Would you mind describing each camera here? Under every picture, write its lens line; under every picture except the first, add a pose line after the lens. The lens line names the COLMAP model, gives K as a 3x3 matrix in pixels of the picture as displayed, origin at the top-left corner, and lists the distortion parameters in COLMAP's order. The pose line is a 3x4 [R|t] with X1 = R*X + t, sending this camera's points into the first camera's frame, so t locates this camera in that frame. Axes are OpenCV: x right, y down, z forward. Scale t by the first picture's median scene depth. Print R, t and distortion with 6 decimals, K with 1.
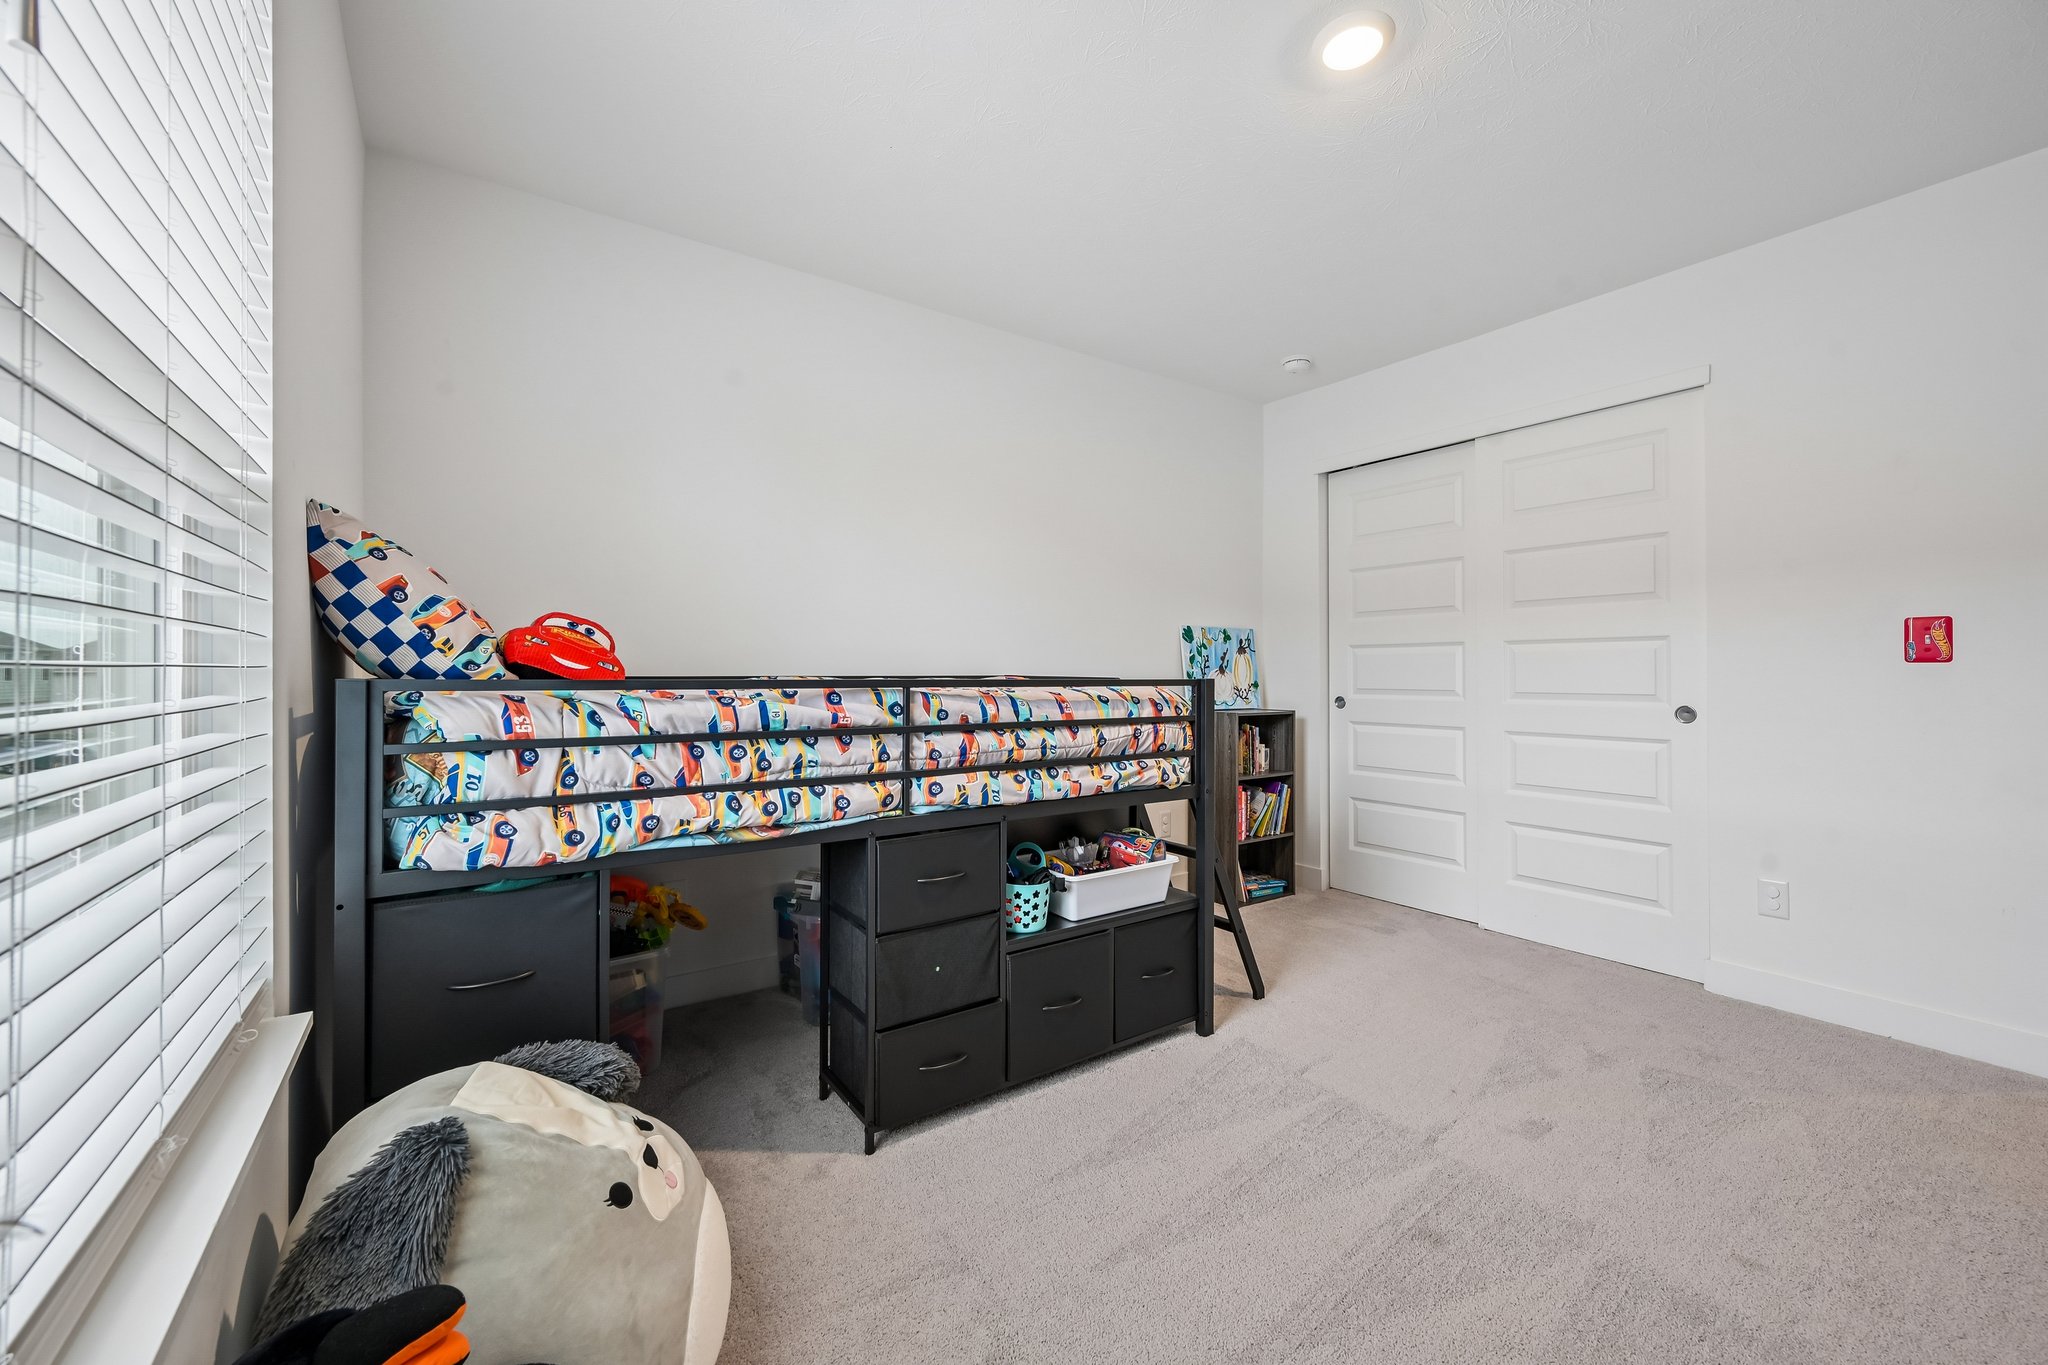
lens RADIAL K [[802.5, 0, 1024.0], [0, 802.5, 682.5], [0, 0, 1]] dist [-0.043366, 0.000084]
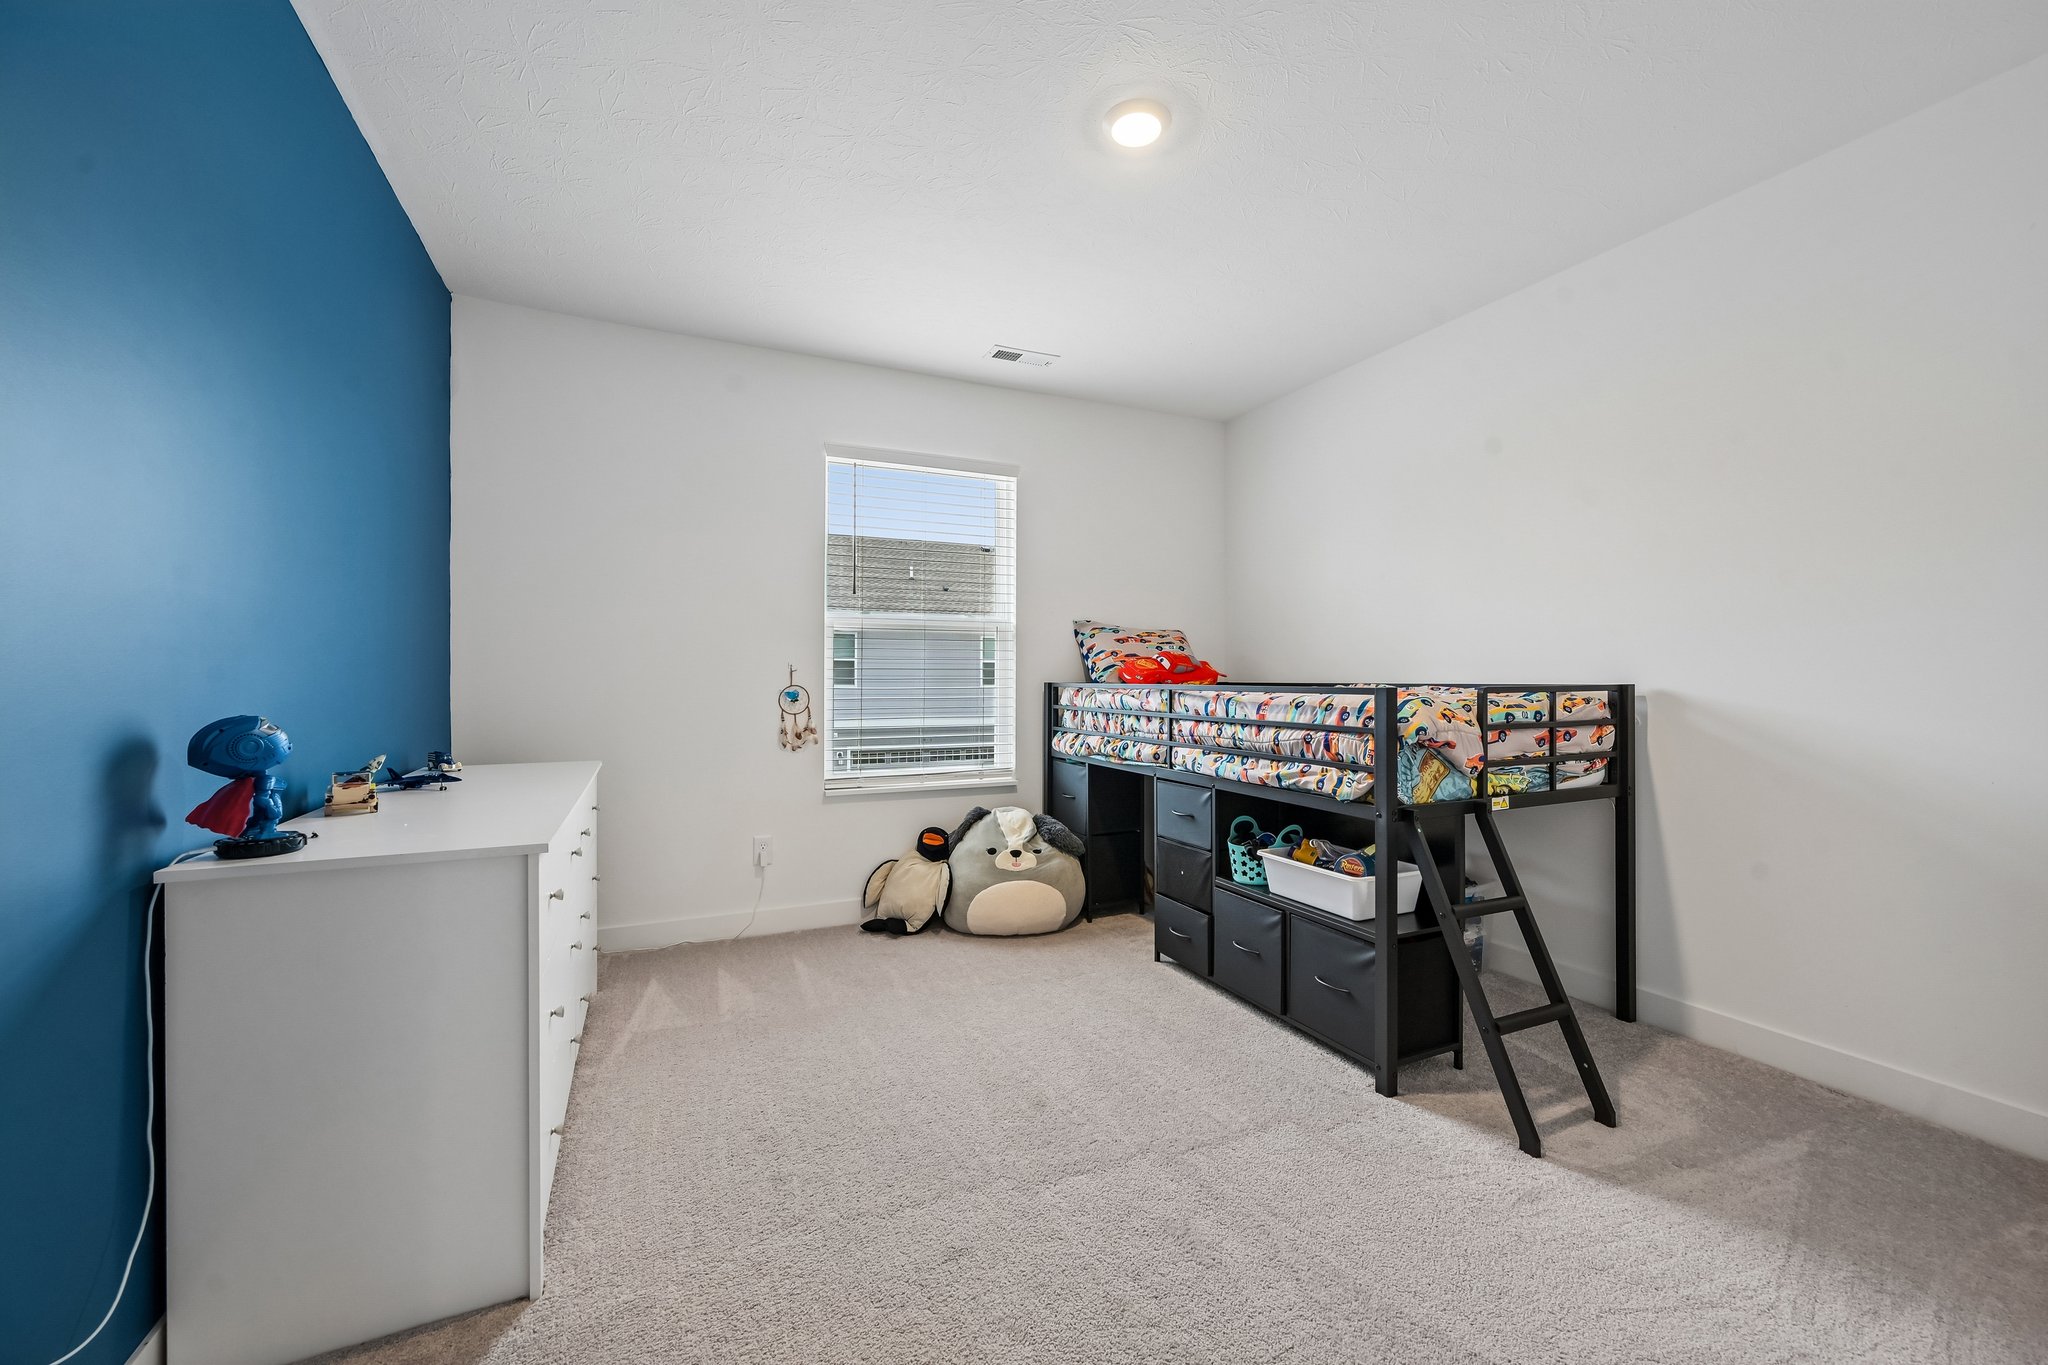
lens RADIAL K [[805.9, 0, 1030.2], [0, 805.9, 680.2], [0, 0, 1]] dist [0.001995, 0.000484]
pose [[-0.172142, 0.004519, -0.985062, 1.330458], [-0.001341, 0.999987, 0.004822, -0.019725], [0.985071, 0.002151, -0.172134, 0.869740]]
